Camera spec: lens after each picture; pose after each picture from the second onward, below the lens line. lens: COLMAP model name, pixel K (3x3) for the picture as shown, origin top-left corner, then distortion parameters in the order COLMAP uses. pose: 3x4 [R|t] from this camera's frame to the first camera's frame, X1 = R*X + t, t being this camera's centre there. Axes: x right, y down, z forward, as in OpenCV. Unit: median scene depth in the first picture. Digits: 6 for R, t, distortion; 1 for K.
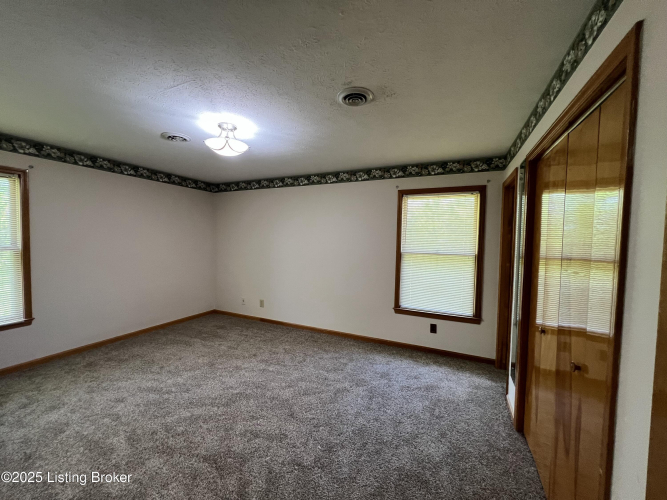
lens RADIAL K [[266.7, 0, 331.2], [0, 266.7, 250.2], [0, 0, 1]] dist [0.001487, 0.000047]
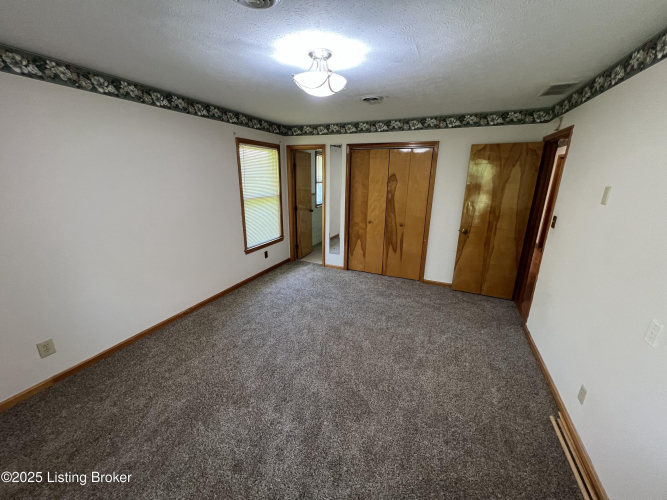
lens RADIAL K [[266.7, 0, 331.2], [0, 266.7, 250.2], [0, 0, 1]] dist [0.001487, 0.000047]
pose [[-0.016795, -0.293945, 0.955675, -0.908228], [0.033325, 0.955114, 0.294358, -0.109549], [-0.999303, 0.036791, -0.006245, 0.711996]]
